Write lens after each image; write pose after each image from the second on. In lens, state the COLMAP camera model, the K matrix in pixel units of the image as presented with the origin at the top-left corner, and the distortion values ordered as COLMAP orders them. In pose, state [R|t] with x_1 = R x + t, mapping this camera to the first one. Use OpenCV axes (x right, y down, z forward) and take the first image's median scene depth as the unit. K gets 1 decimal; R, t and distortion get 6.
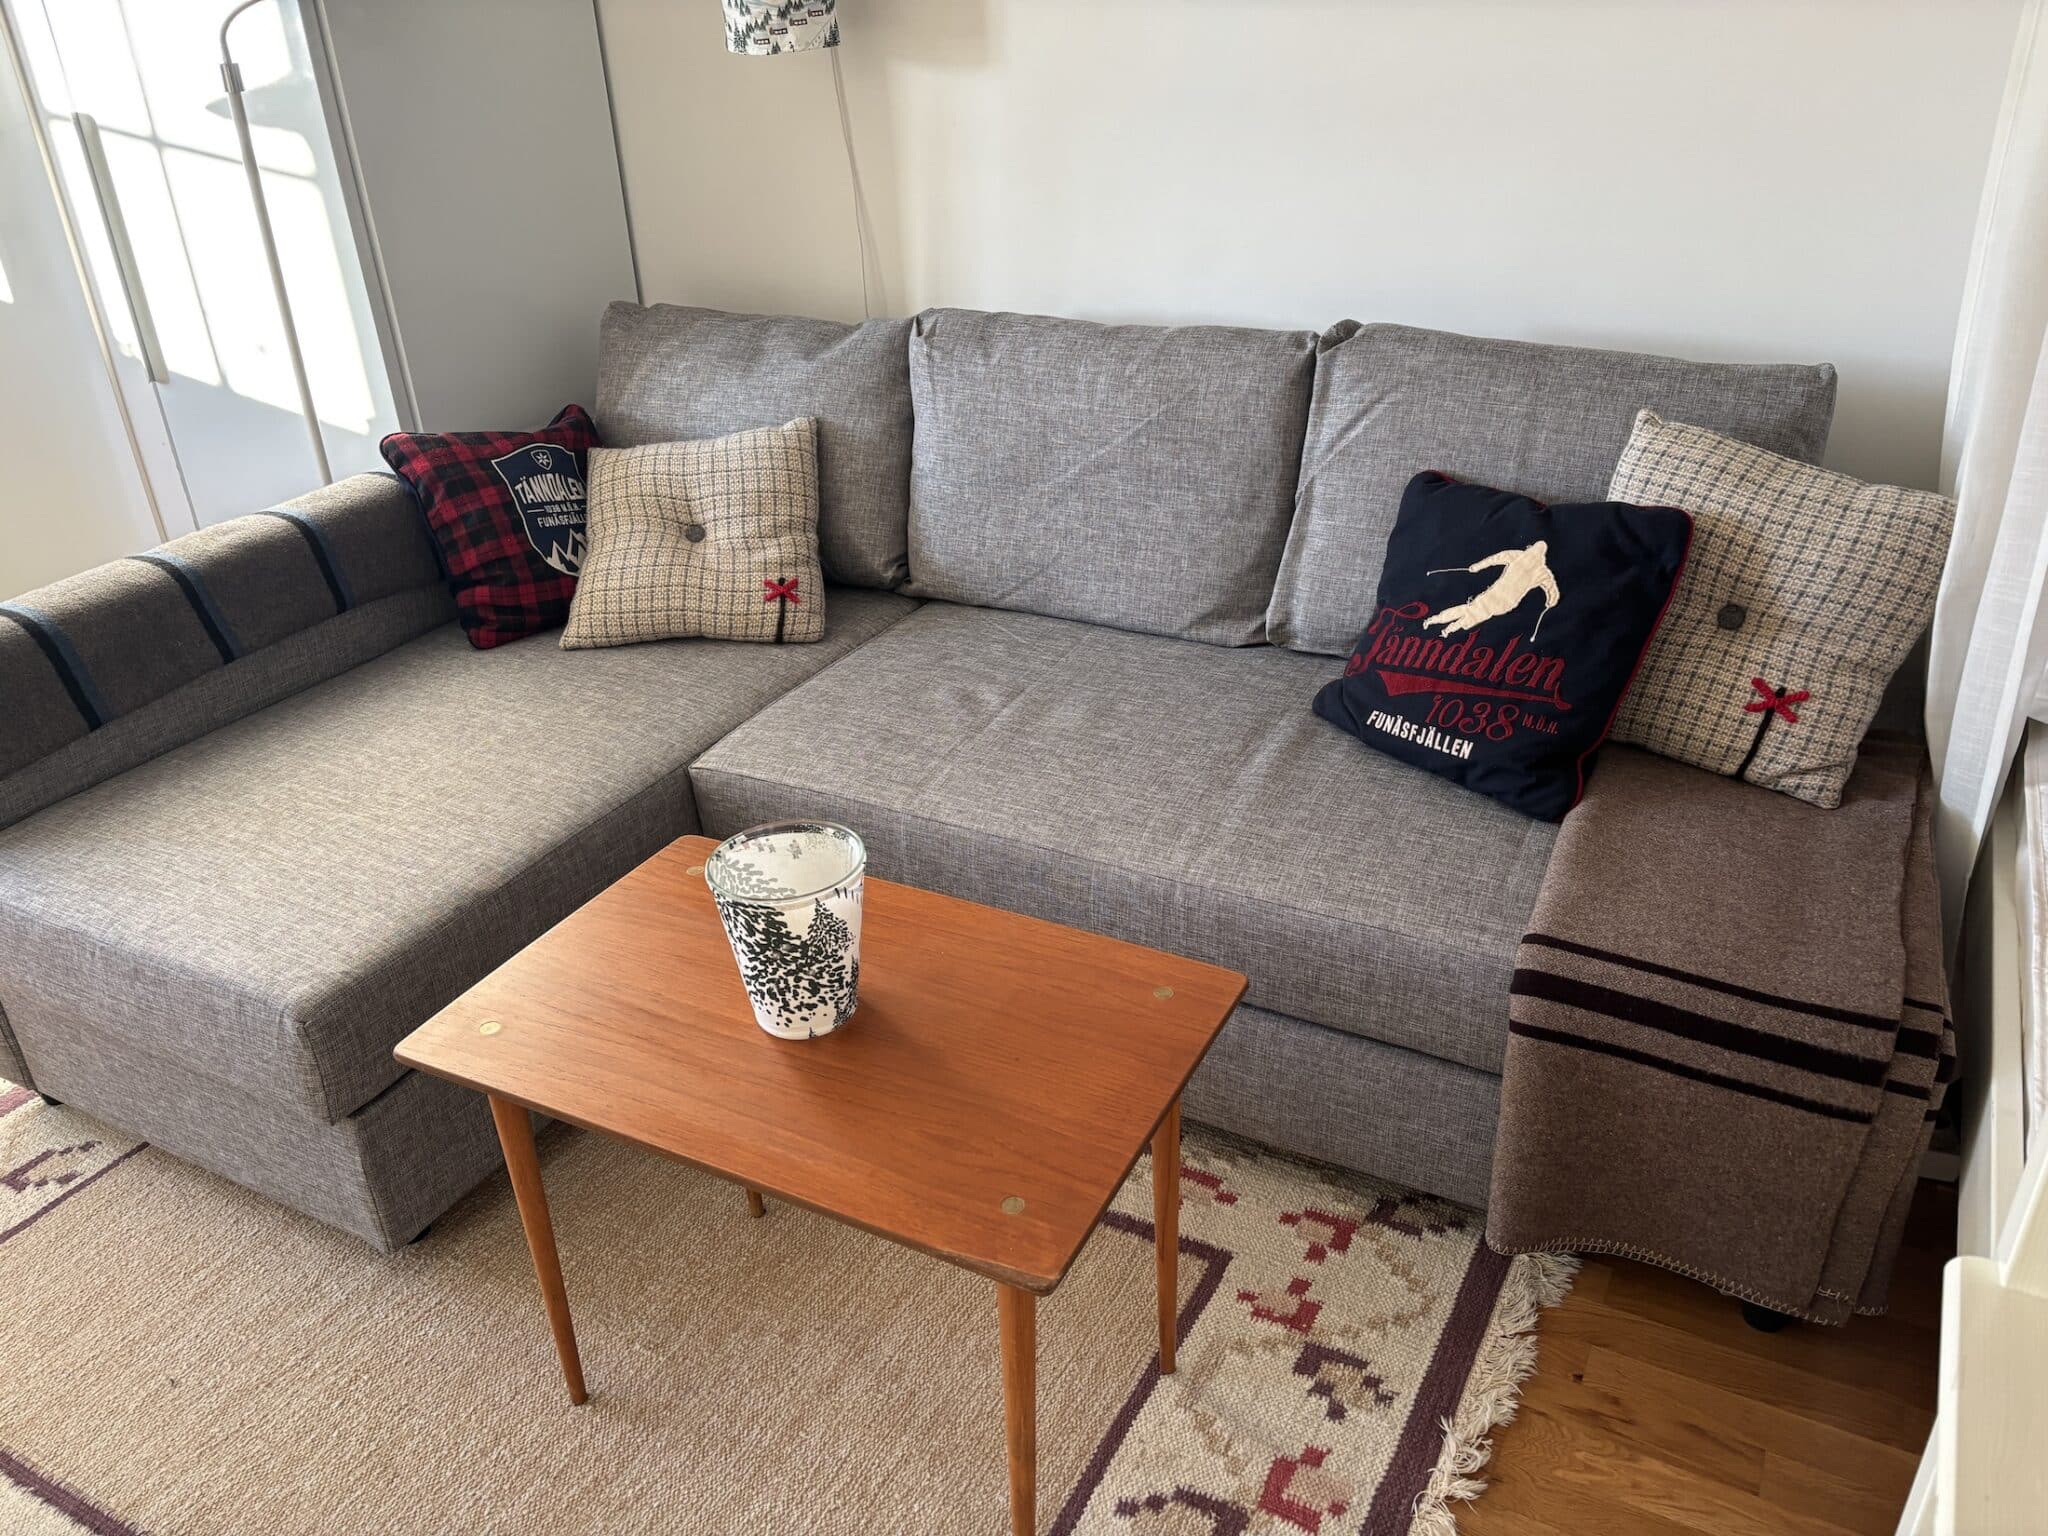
lens RADIAL K [[1541.1, 0, 1028.3], [0, 1541.1, 782.4], [0, 0, 1]] dist [0.058507, -0.072724]
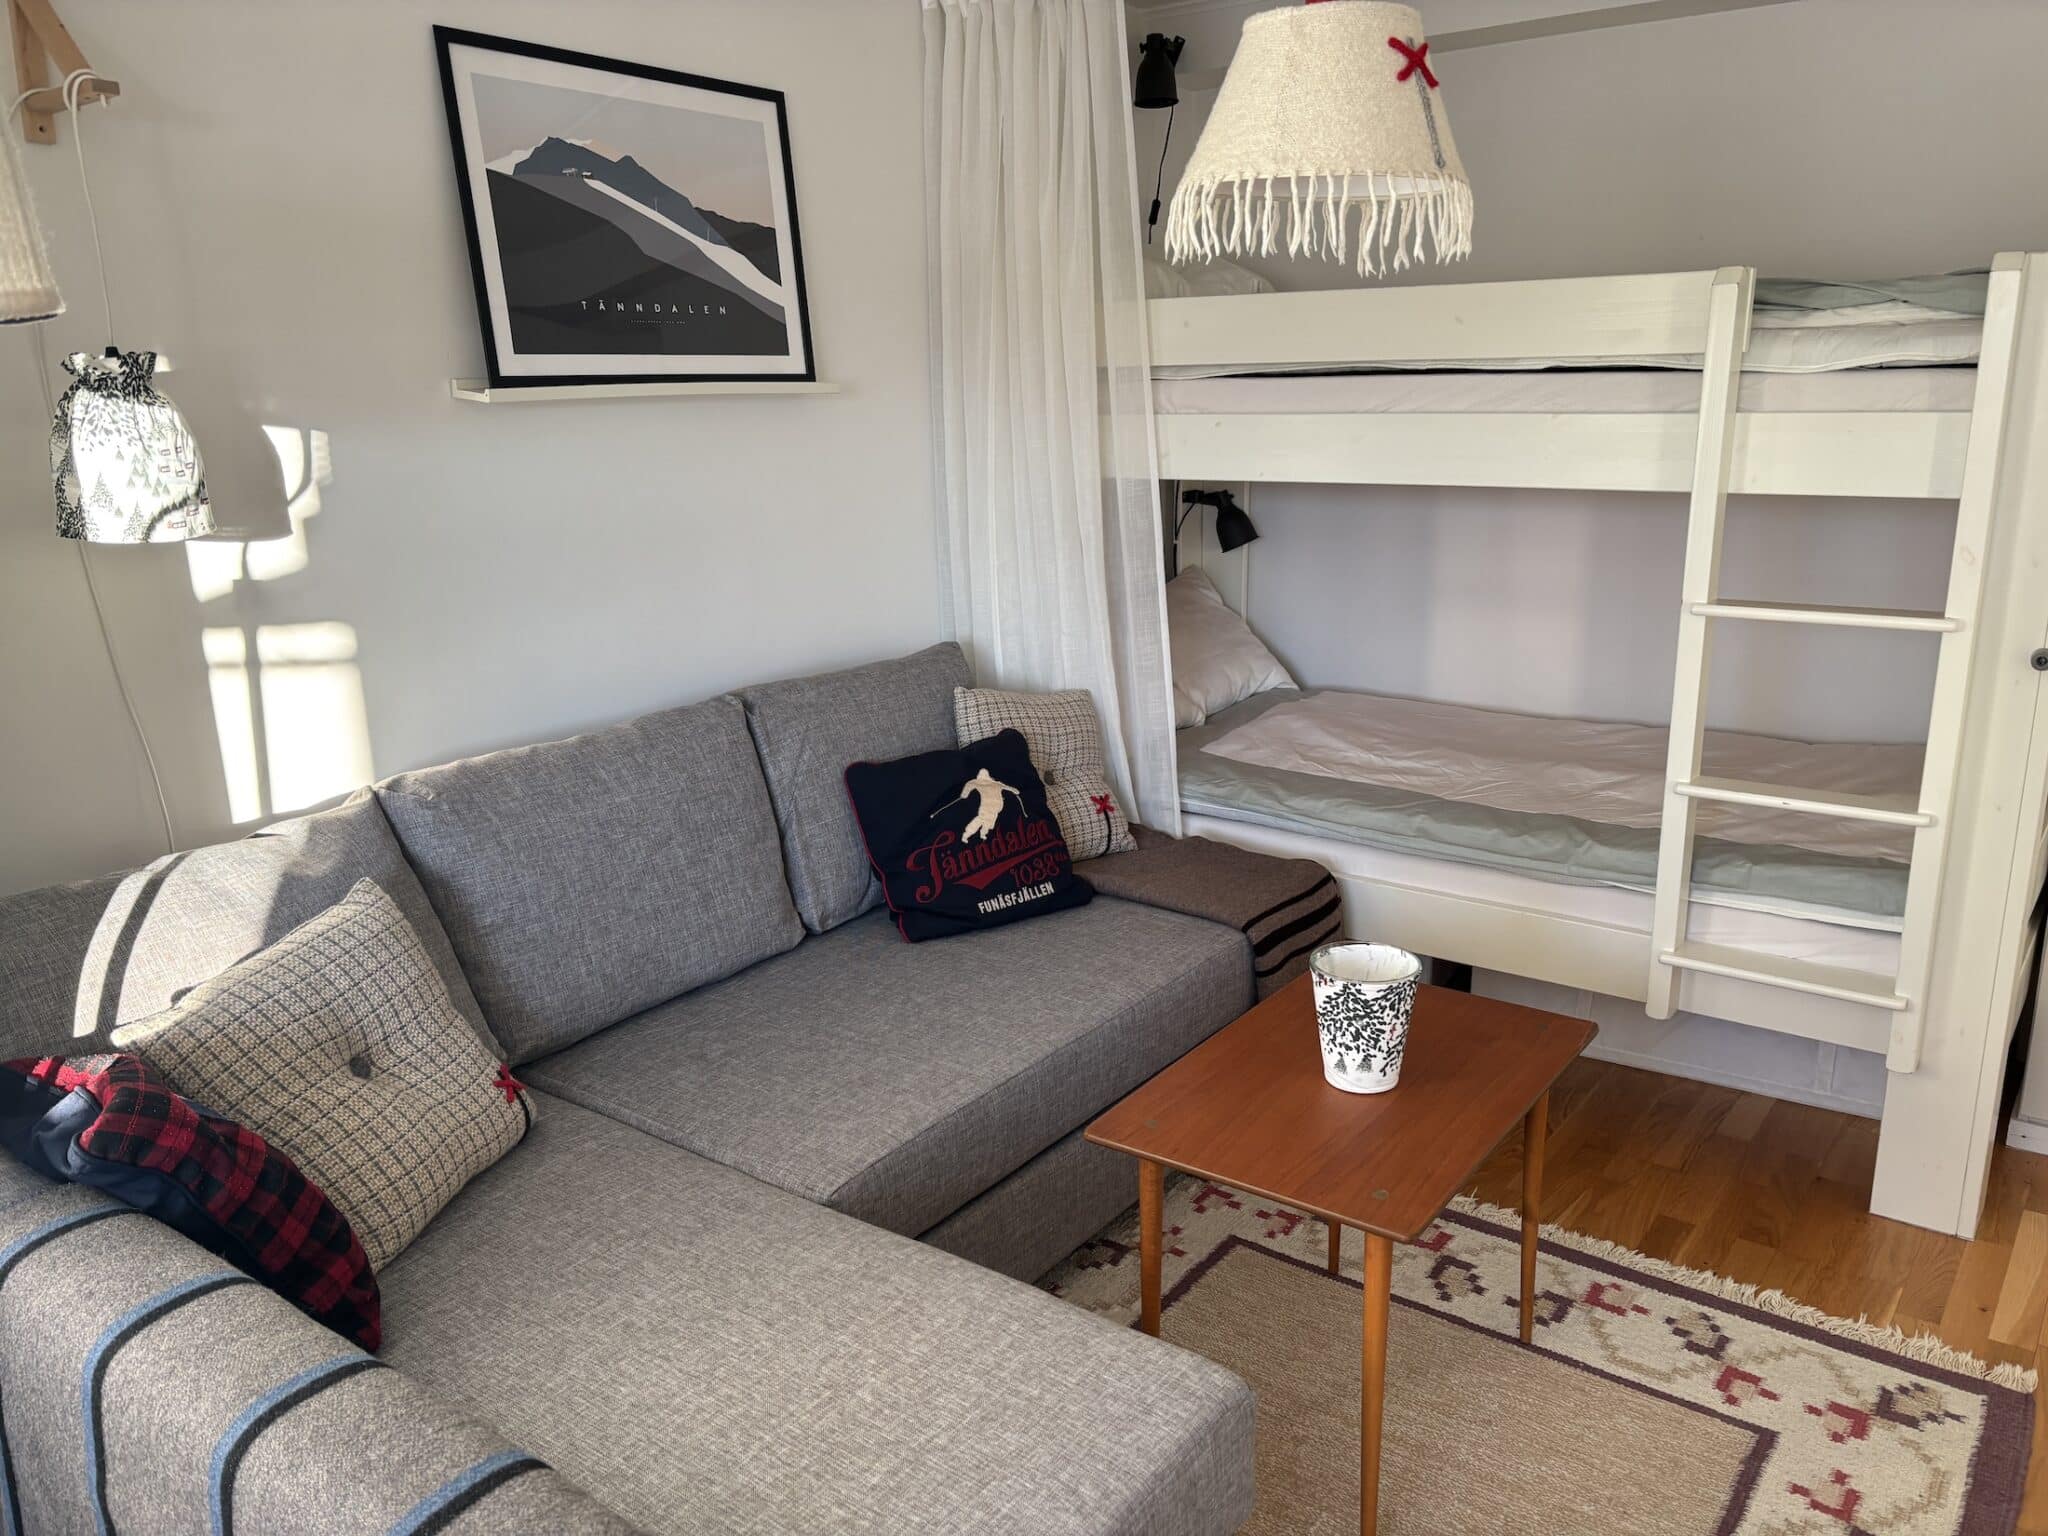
lens RADIAL K [[1541.1, 0, 1028.3], [0, 1541.1, 782.4], [0, 0, 1]] dist [0.058507, -0.072724]
pose [[0.168147, -0.211713, 0.962759, -1.093620], [0.481782, 0.869720, 0.107110, -0.269335], [-0.860007, 0.445829, 0.248241, 0.553447]]
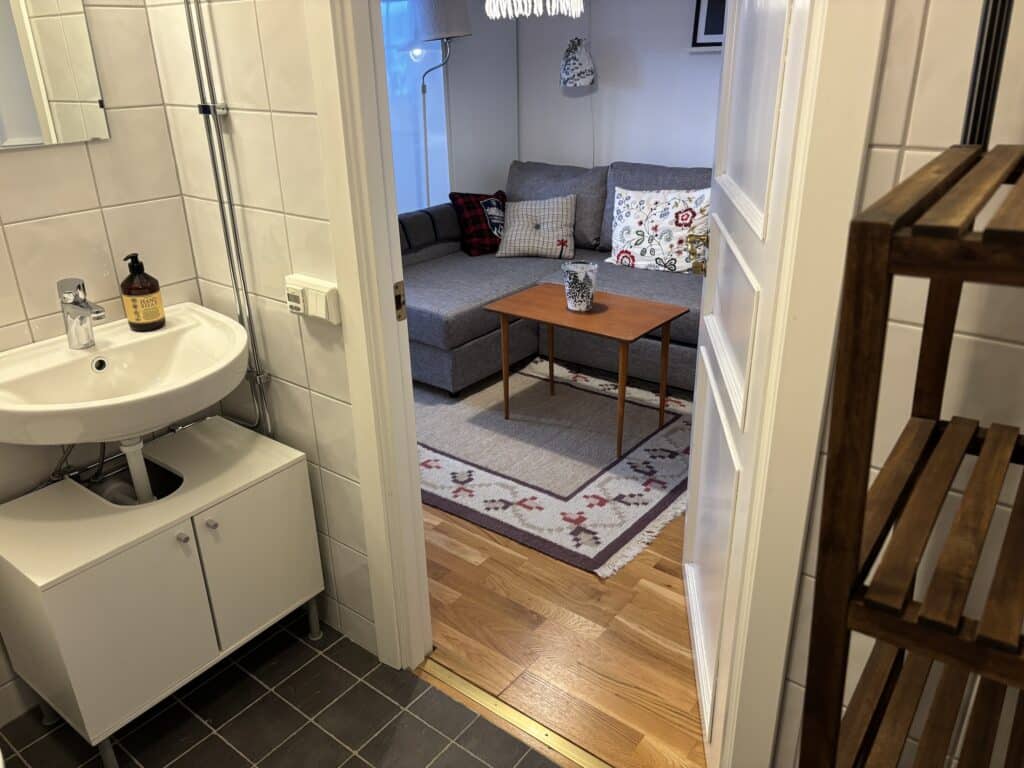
lens RADIAL K [[770.6, 0, 514.2], [0, 770.6, 391.2], [0, 0, 1]] dist [0.058507, -0.072724]
pose [[0.987041, 0.078973, -0.139690, -0.005569], [-0.090250, 0.992991, -0.076317, 0.391463], [0.132684, 0.087935, 0.987250, -0.745624]]
